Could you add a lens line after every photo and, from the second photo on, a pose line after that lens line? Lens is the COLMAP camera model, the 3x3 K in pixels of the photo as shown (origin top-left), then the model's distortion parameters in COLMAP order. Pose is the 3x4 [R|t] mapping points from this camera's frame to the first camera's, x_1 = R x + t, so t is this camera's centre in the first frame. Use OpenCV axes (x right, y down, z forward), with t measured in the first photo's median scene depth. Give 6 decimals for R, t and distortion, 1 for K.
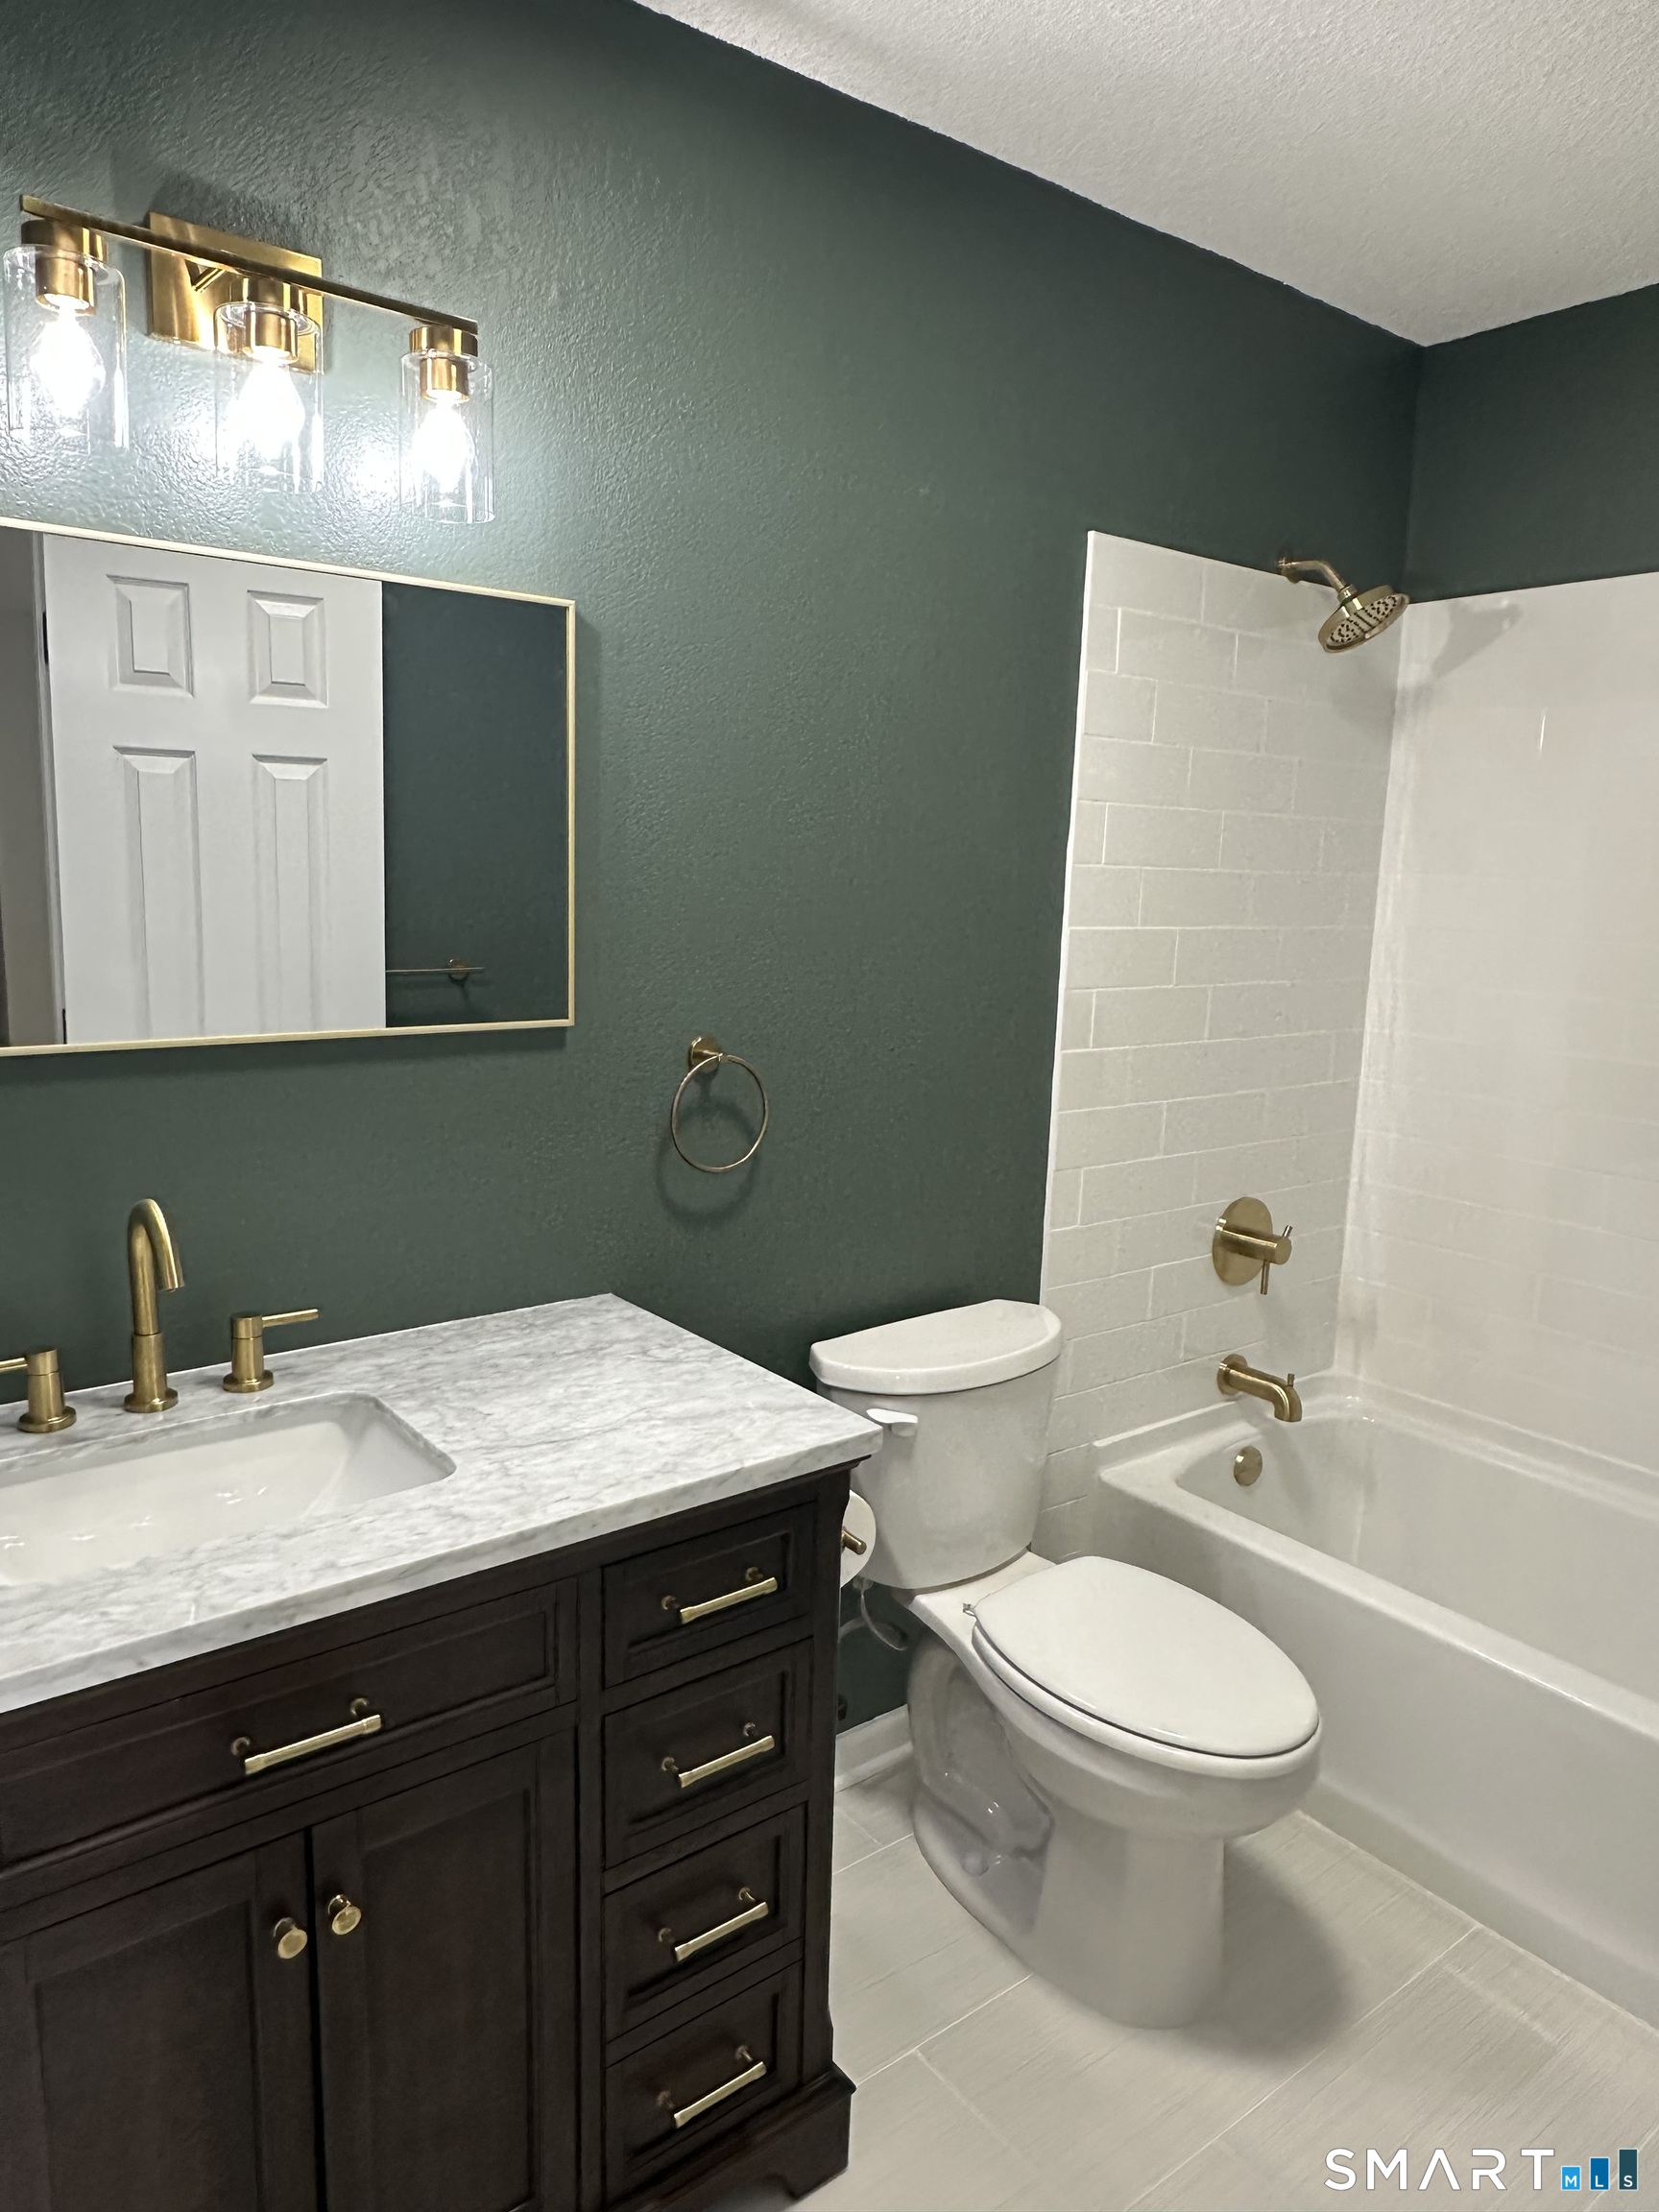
lens RADIAL K [[1446.6, 0, 796.5], [0, 1446.6, 1103.9], [0, 0, 1]] dist [-0.003387, 0.000793]
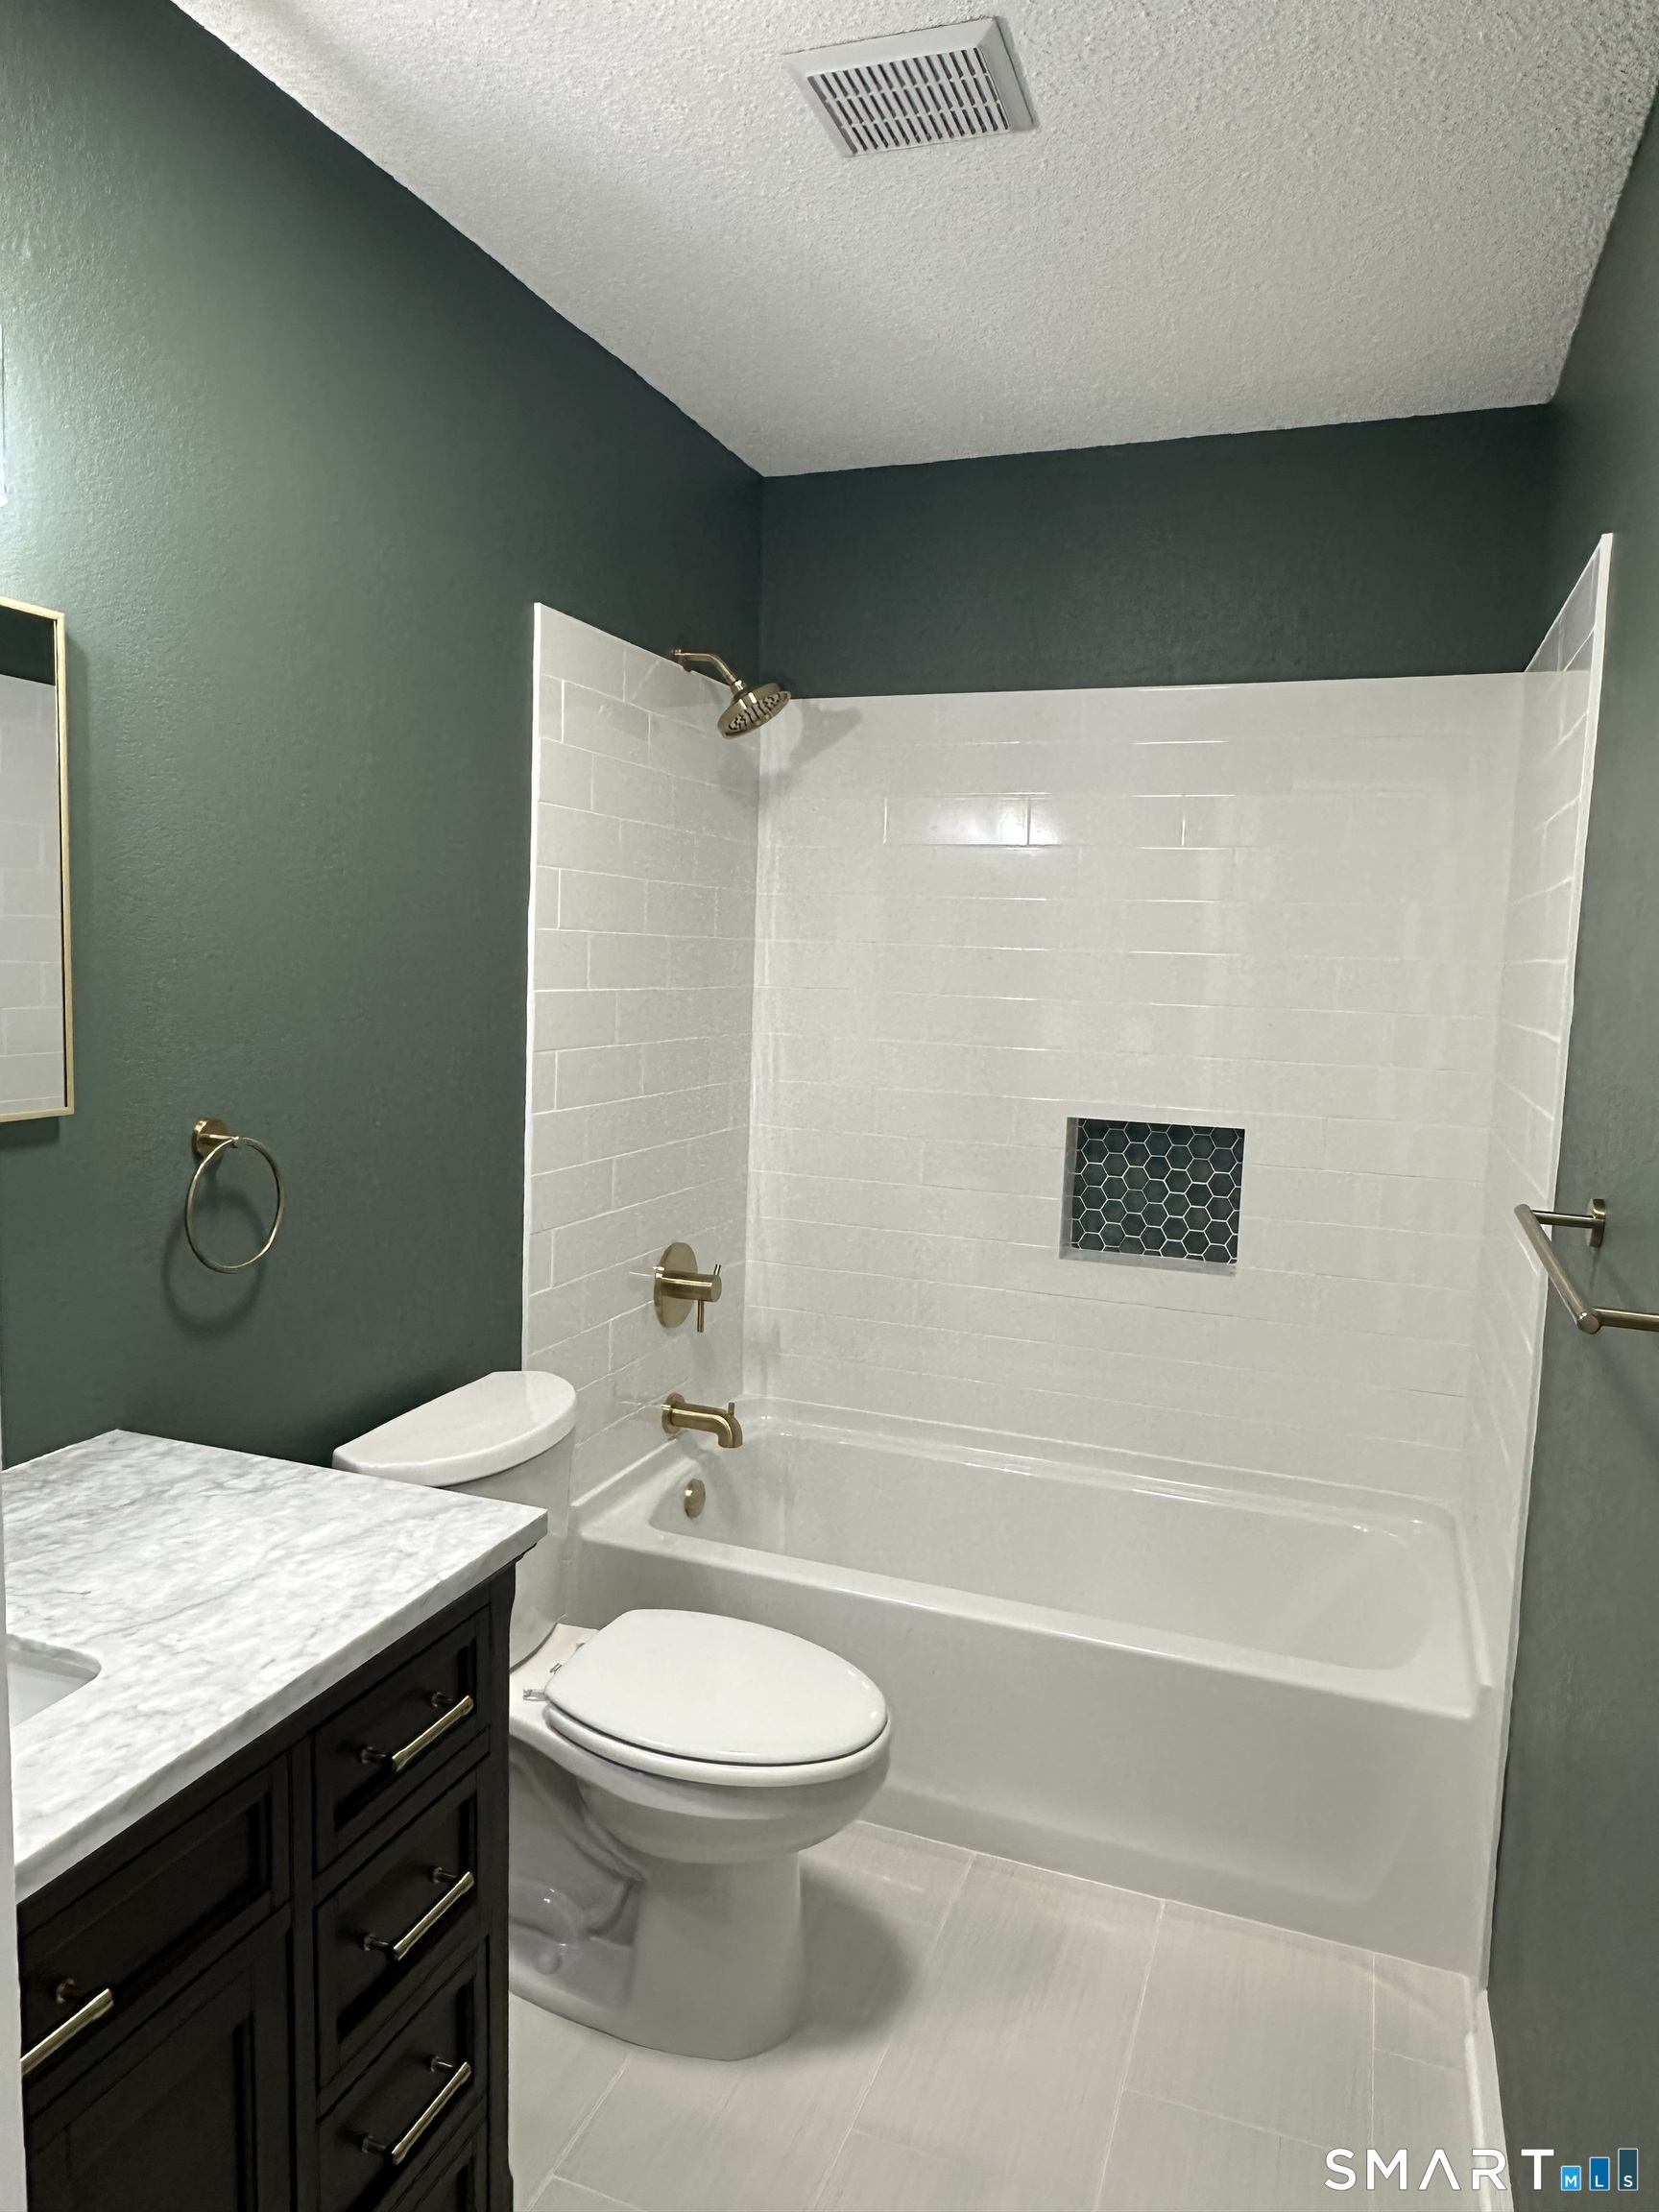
lens RADIAL K [[1446.6, 0, 818.6], [0, 1446.6, 1102.1], [0, 0, 1]] dist [-0.003387, 0.000793]
pose [[0.848992, -0.056168, 0.525412, -0.230428], [0.080357, 0.996493, -0.023317, -0.006977], [-0.522260, 0.062016, 0.850528, 0.063762]]
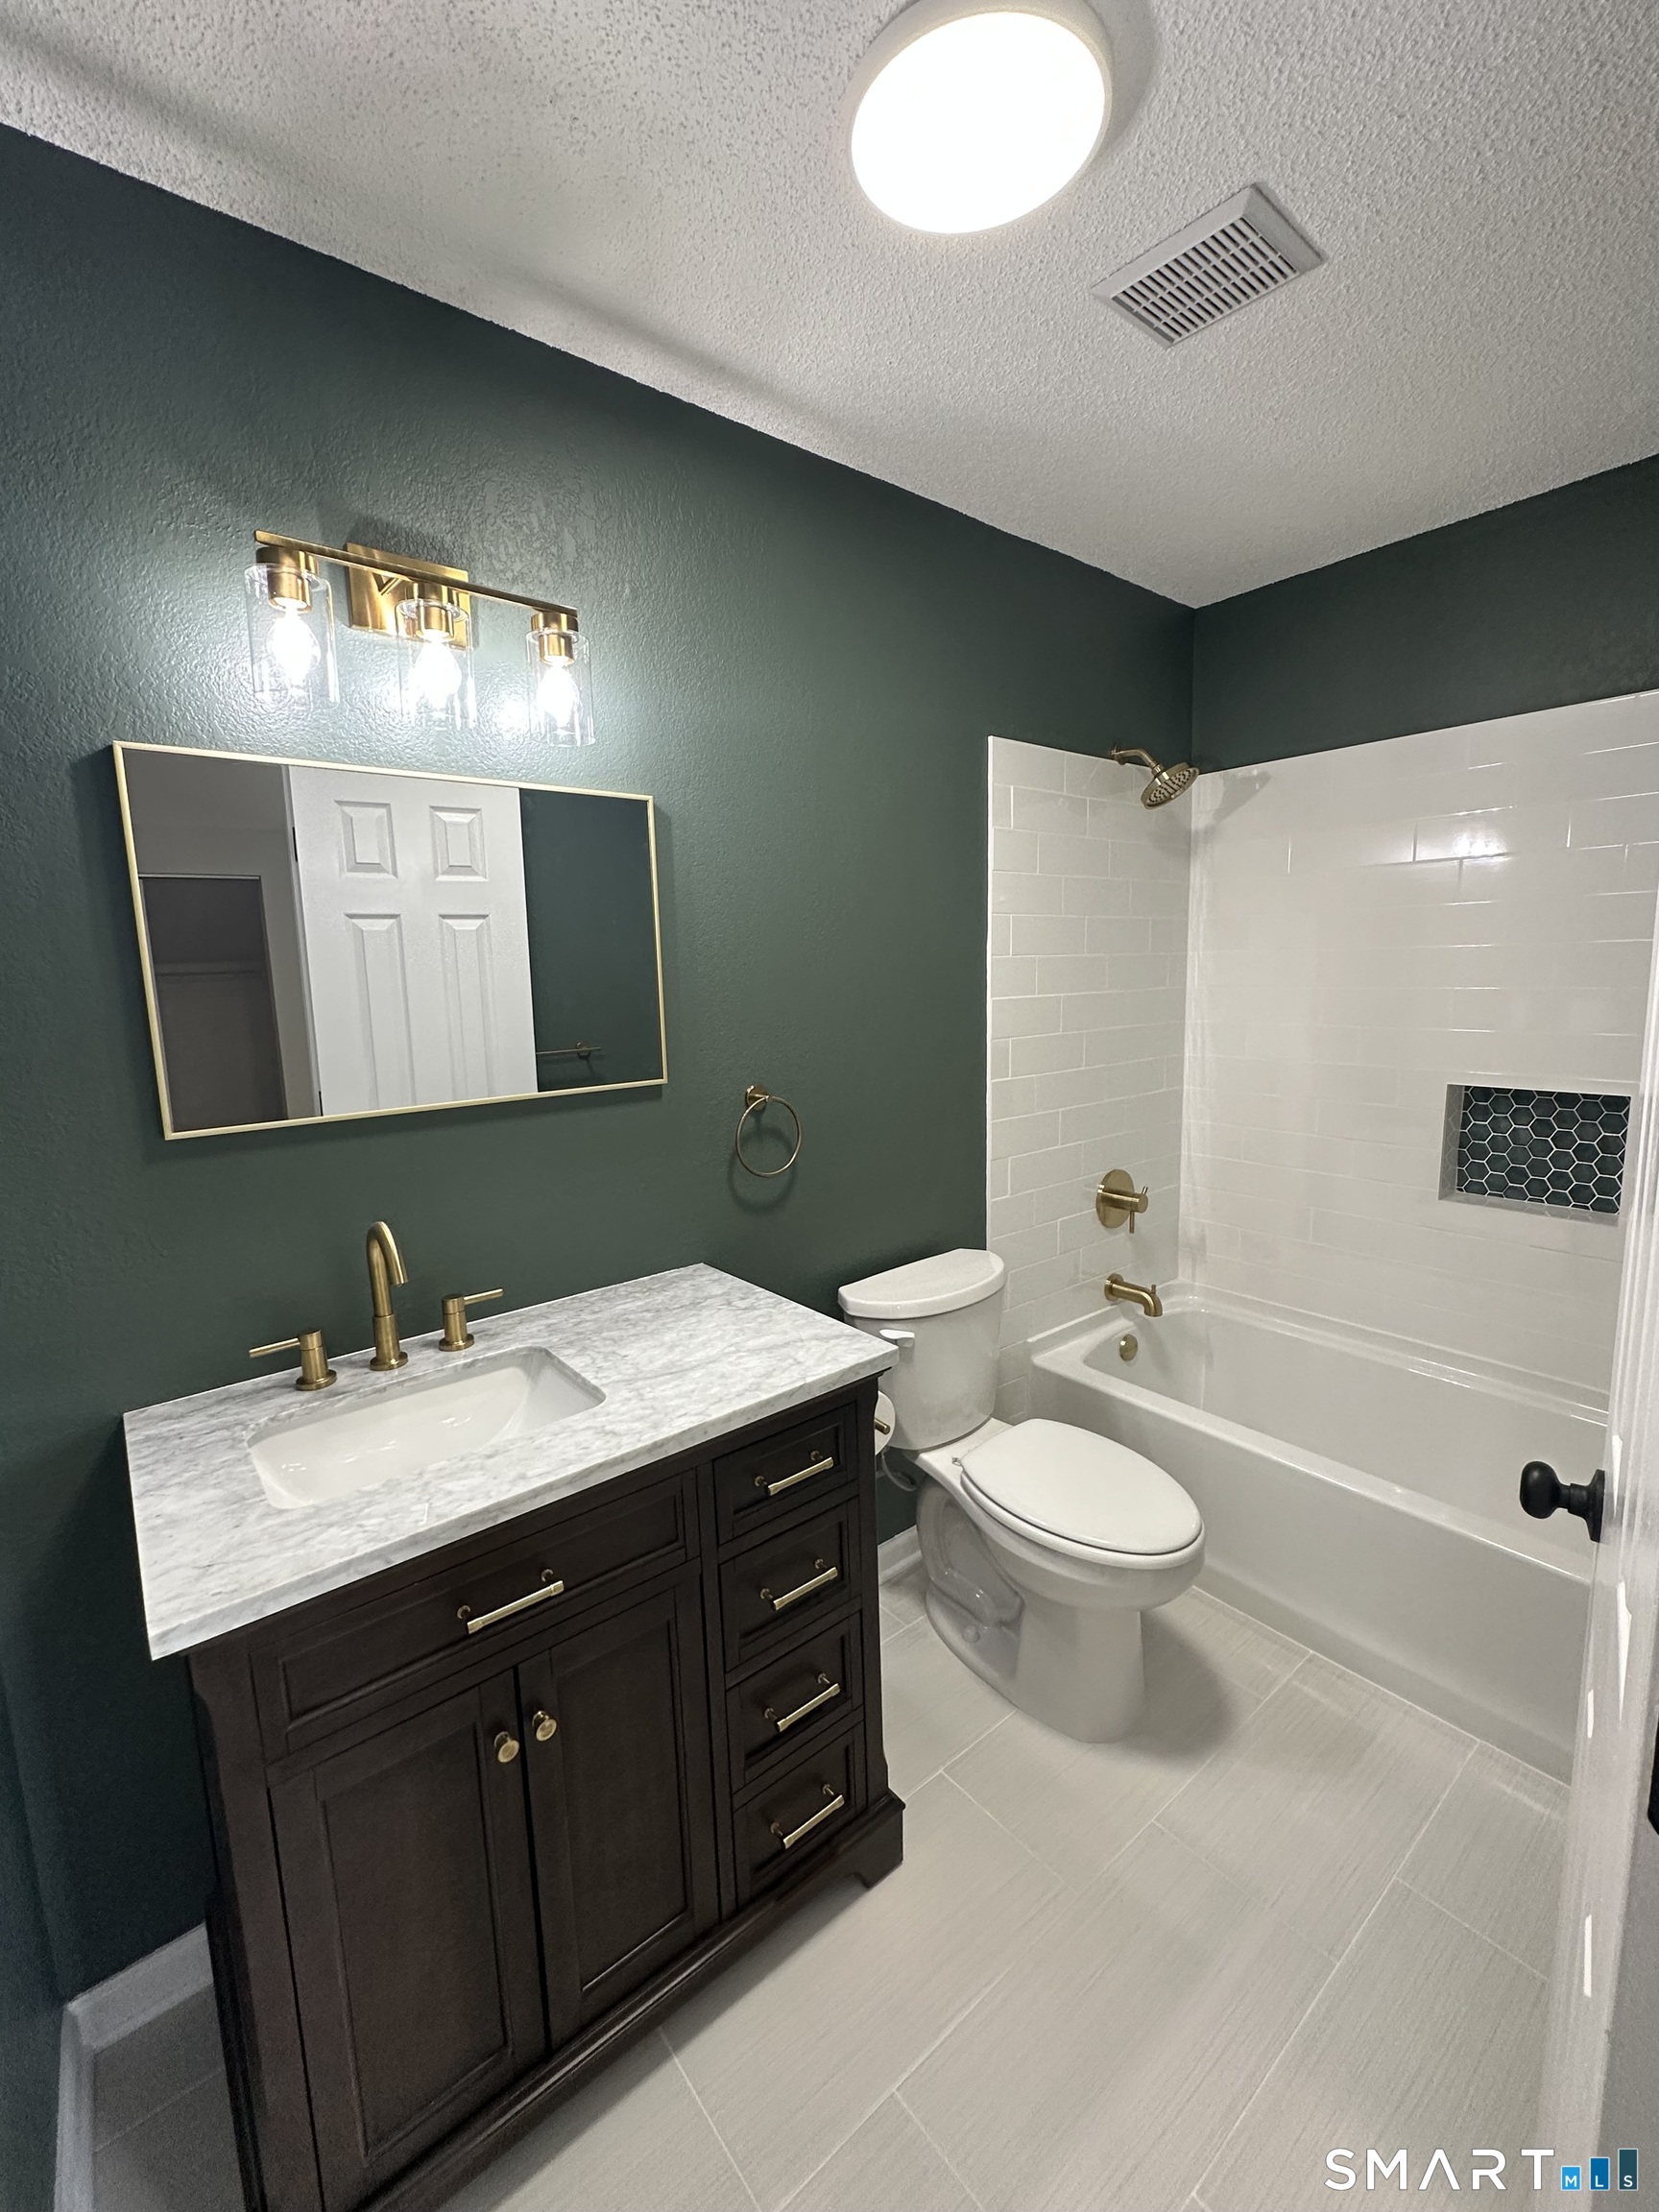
lens RADIAL K [[927.5, 0, 824.3], [0, 927.5, 1102.1], [0, 0, 1]] dist [-0.003383, 0.000432]
pose [[0.997965, -0.059333, 0.023352, -0.018286], [0.059832, 0.997982, -0.021279, -0.005091], [-0.022042, 0.022633, 0.999501, 0.055235]]
